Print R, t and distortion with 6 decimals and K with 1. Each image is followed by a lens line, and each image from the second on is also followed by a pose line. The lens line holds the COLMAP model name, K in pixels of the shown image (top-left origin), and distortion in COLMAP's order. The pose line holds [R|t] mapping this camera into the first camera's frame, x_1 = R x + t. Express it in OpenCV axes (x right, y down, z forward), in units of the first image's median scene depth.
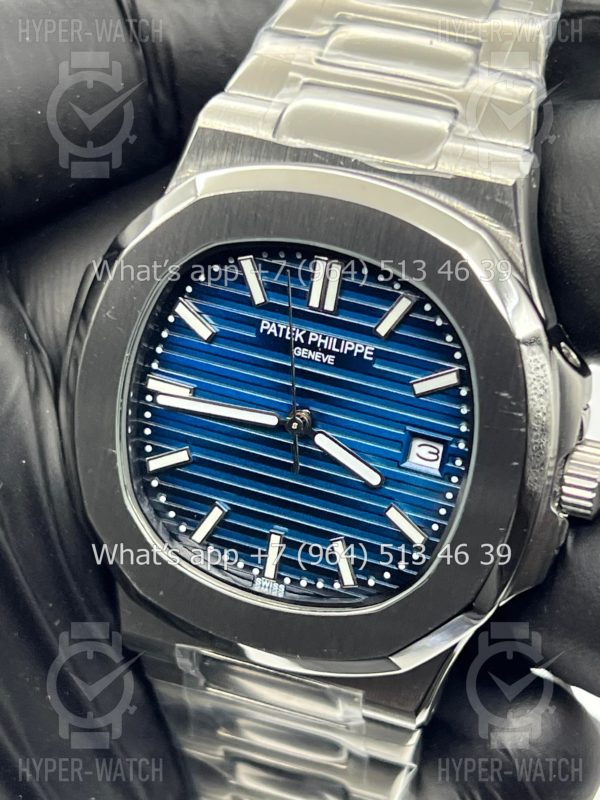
lens RADIAL K [[1939.7, 0, 299.9], [0, 1939.7, 402.4], [0, 0, 1]] dist [0.171358, 0.000000]
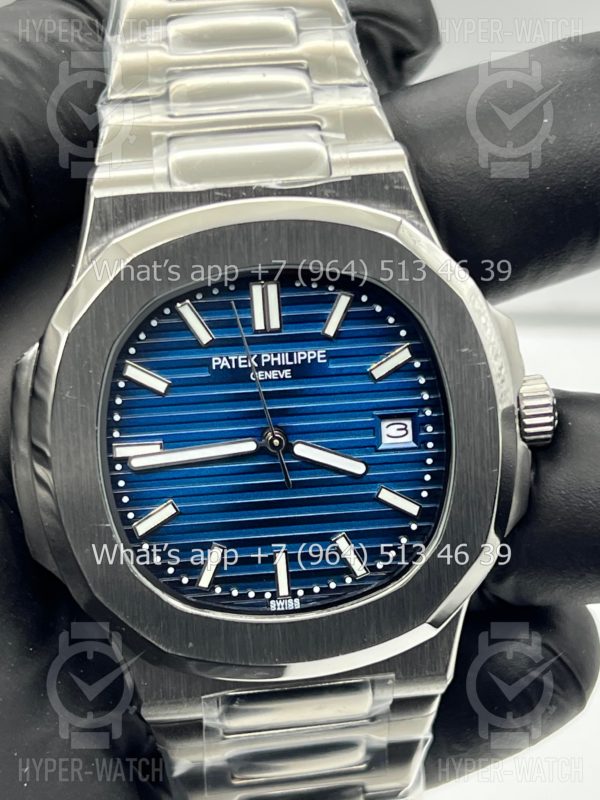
lens RADIAL K [[1939.7, 0, 303.2], [0, 1939.7, 398.6], [0, 0, 1]] dist [0.171358, 0.000000]
pose [[0.886540, -0.276276, 0.371103, -0.369055], [0.311302, 0.949601, -0.036727, 0.032024], [-0.342253, 0.148085, 0.927865, 0.017339]]
